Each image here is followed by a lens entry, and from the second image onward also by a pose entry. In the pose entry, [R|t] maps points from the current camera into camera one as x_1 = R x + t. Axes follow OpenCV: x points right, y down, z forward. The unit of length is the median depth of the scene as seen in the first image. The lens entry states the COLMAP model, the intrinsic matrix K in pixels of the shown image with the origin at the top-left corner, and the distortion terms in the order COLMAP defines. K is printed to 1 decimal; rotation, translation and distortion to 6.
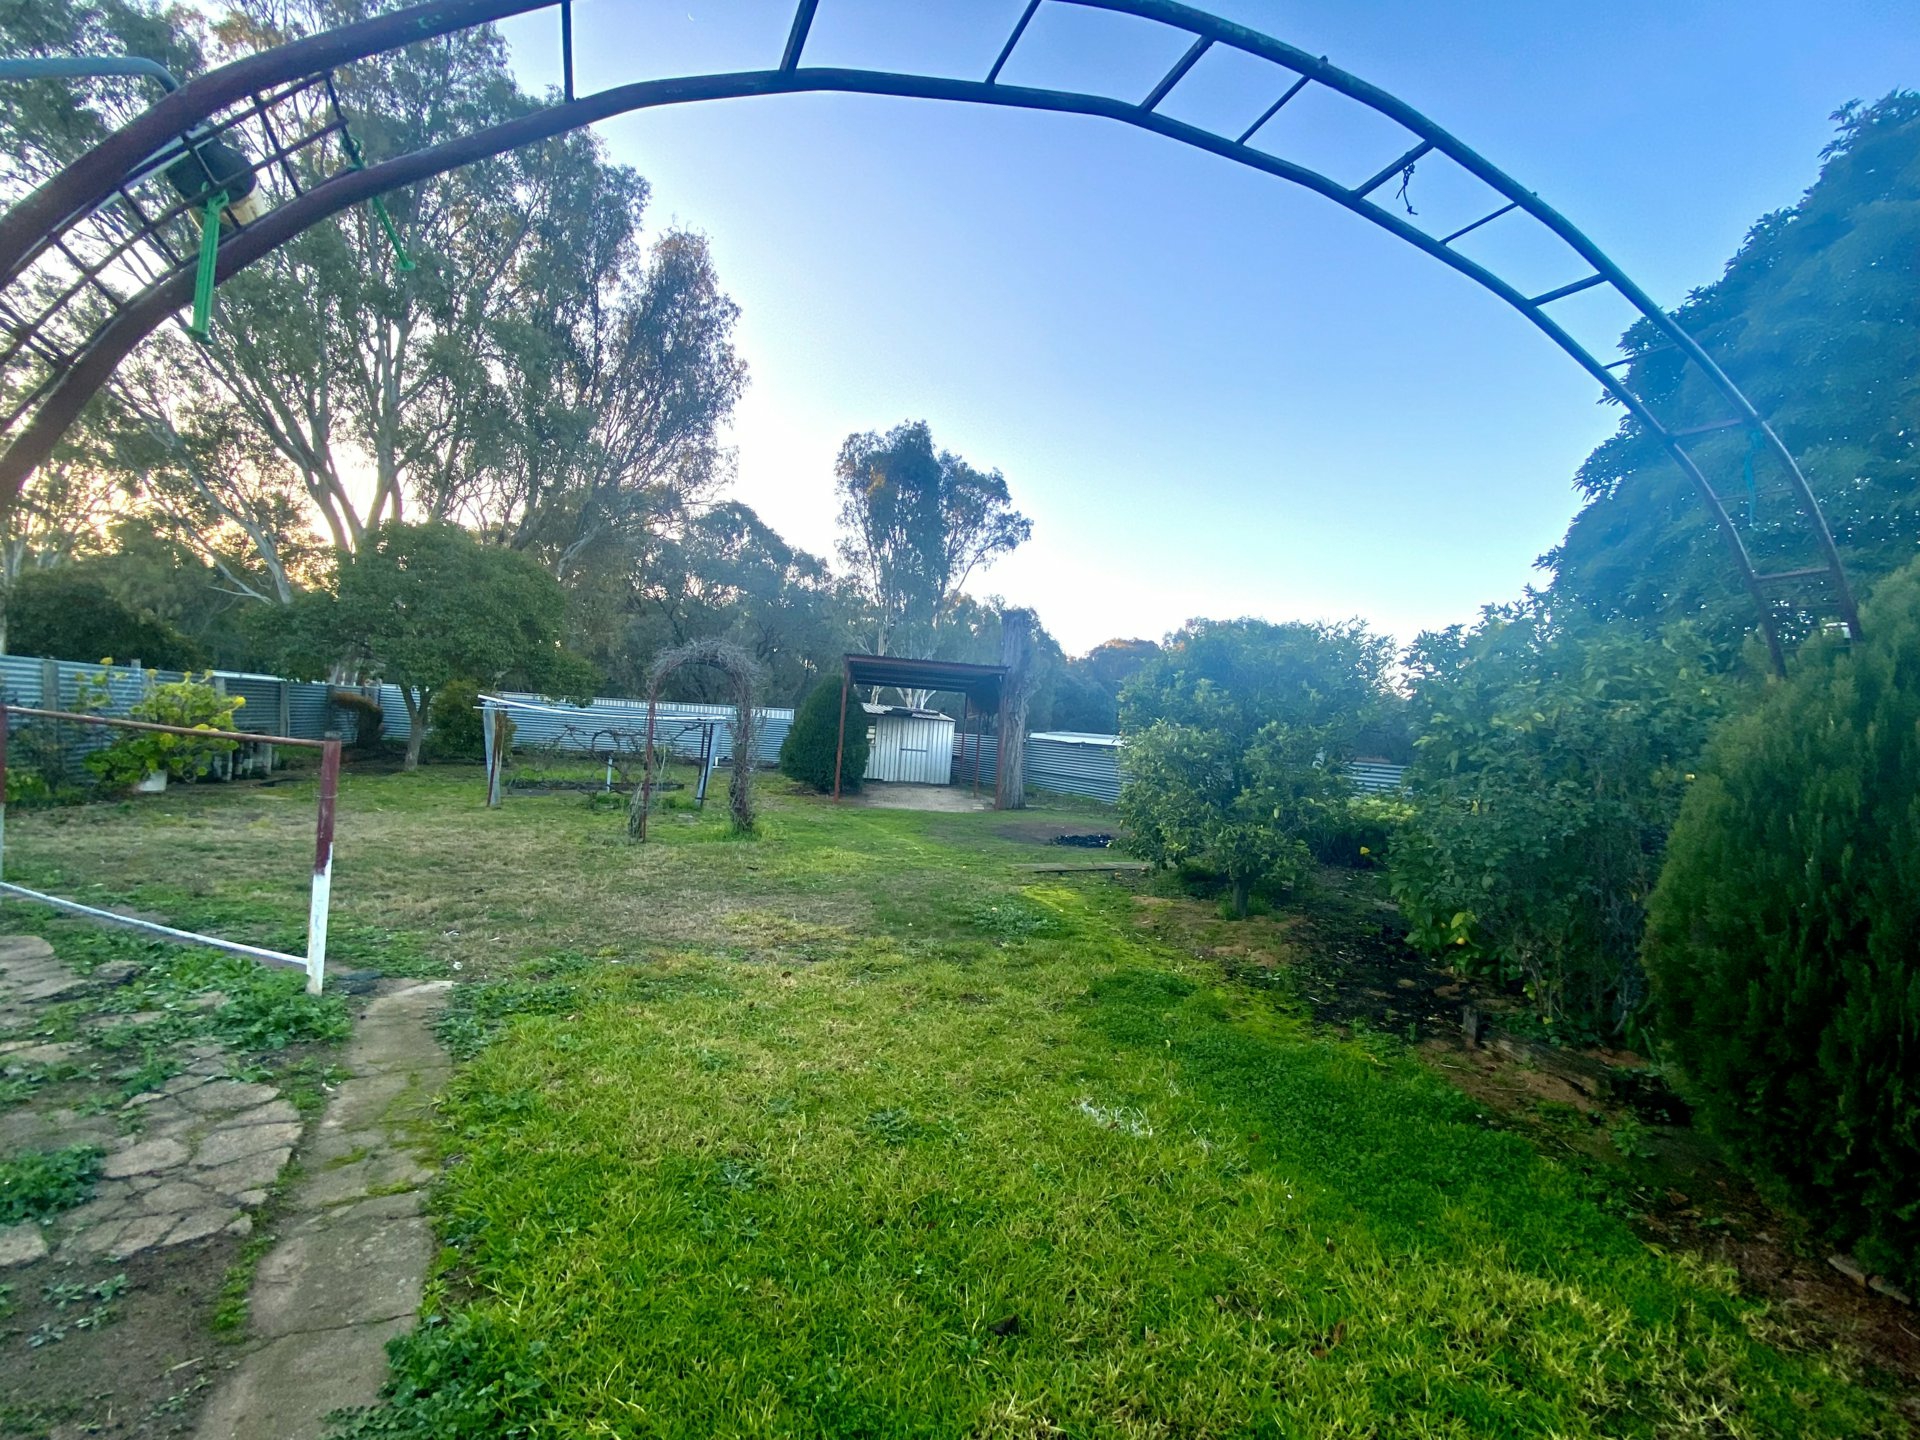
lens RADIAL K [[769.7, 0, 961.8], [0, 769.7, 717.2], [0, 0, 1]] dist [0.030974, -0.023761]
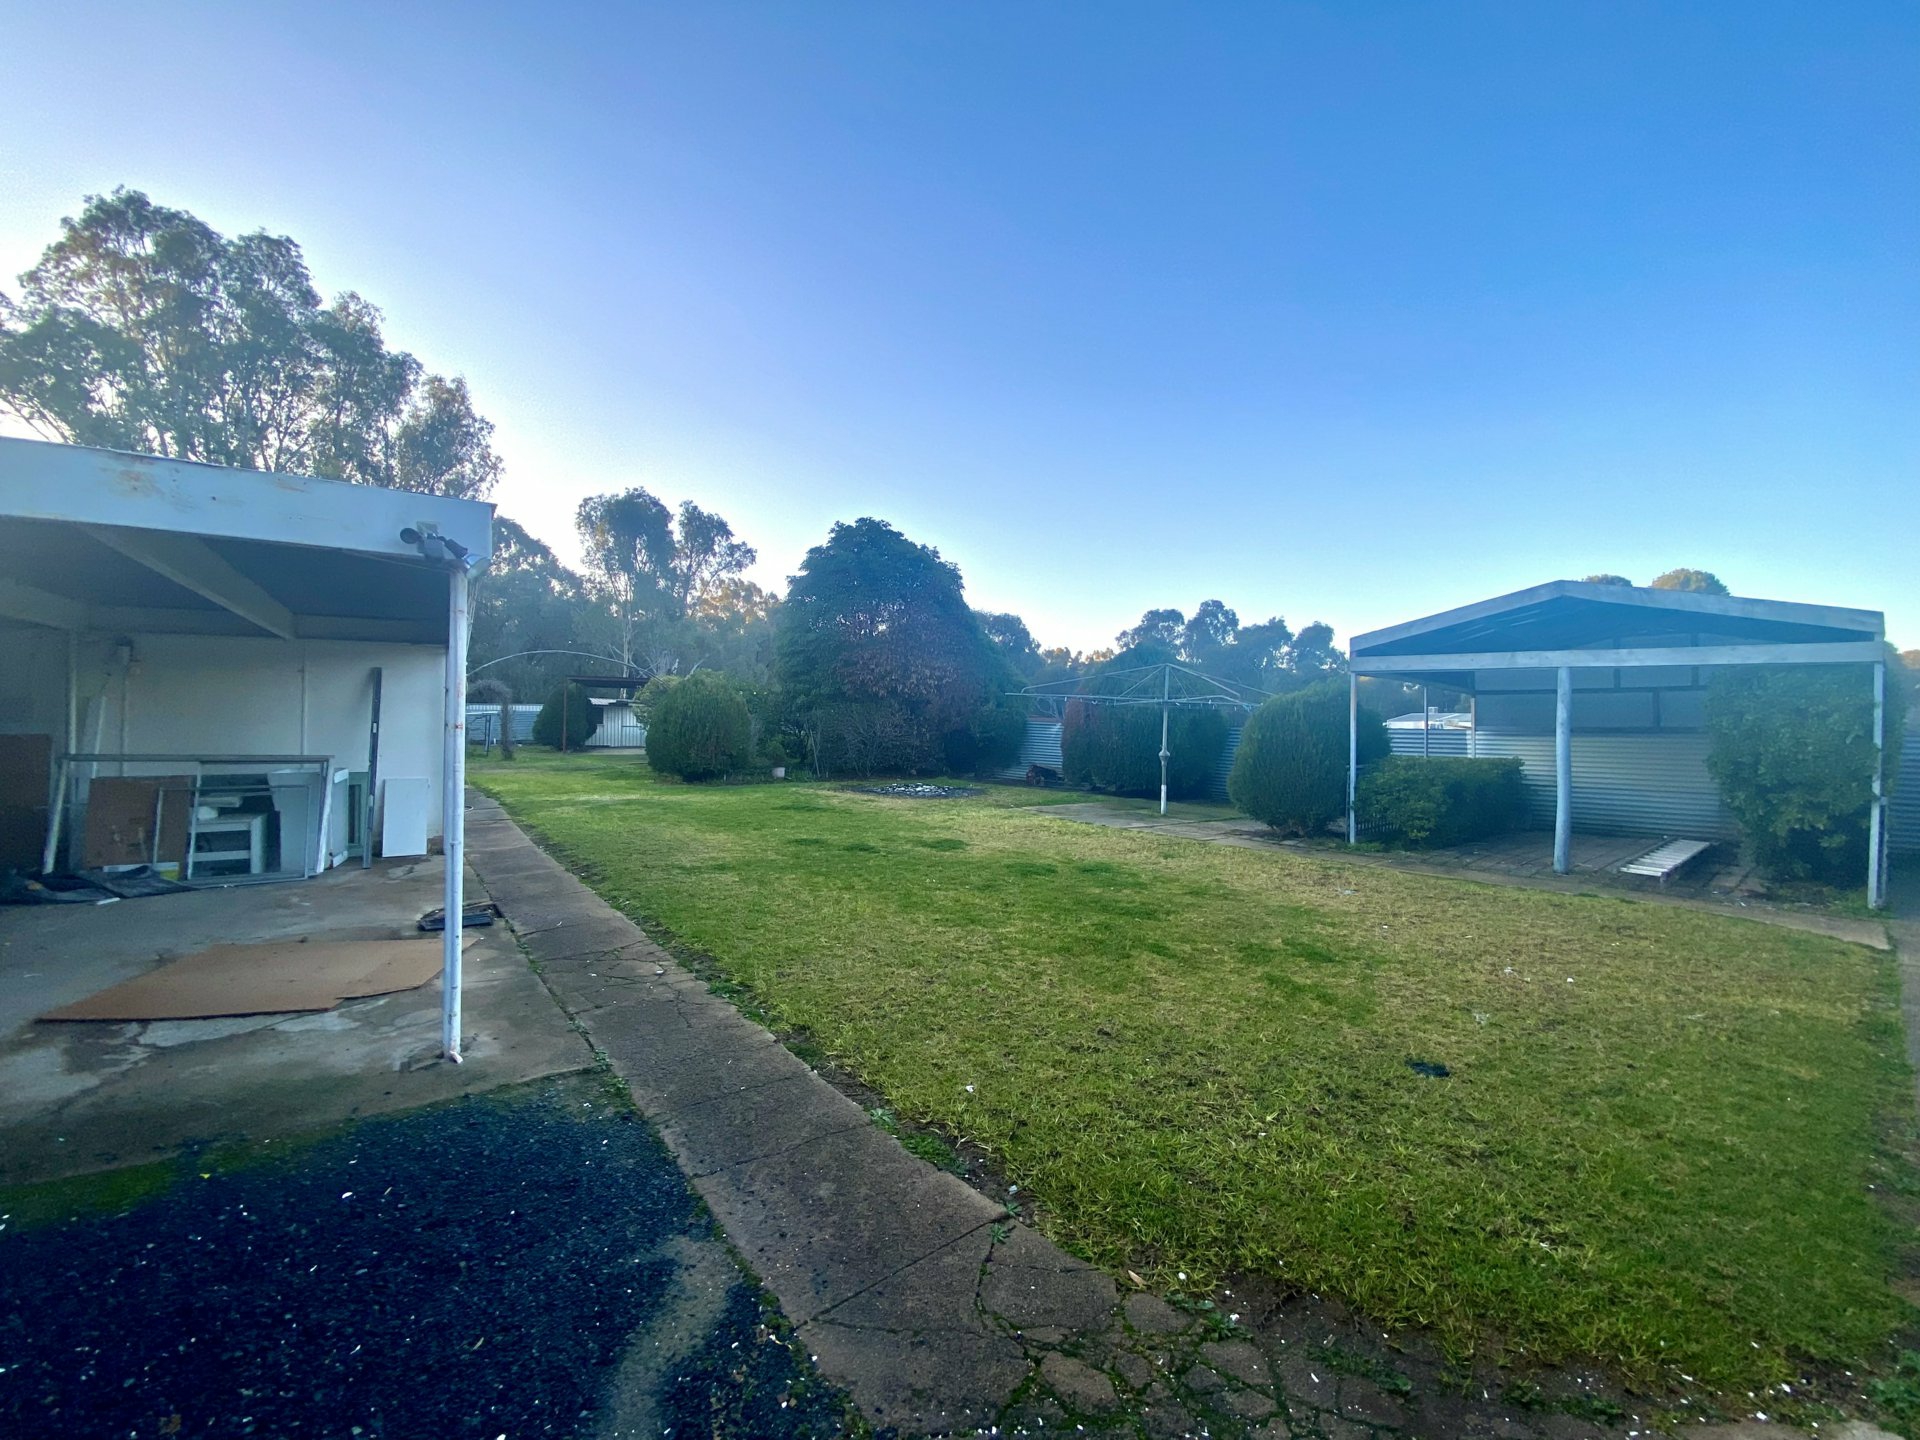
lens RADIAL K [[769.7, 0, 961.8], [0, 769.7, 717.2], [0, 0, 1]] dist [0.030974, -0.023761]
pose [[0.972117, -0.043178, 0.230486, 0.169986], [0.036246, 0.998757, 0.034230, -0.005034], [-0.231677, -0.024922, 0.972473, -0.516308]]
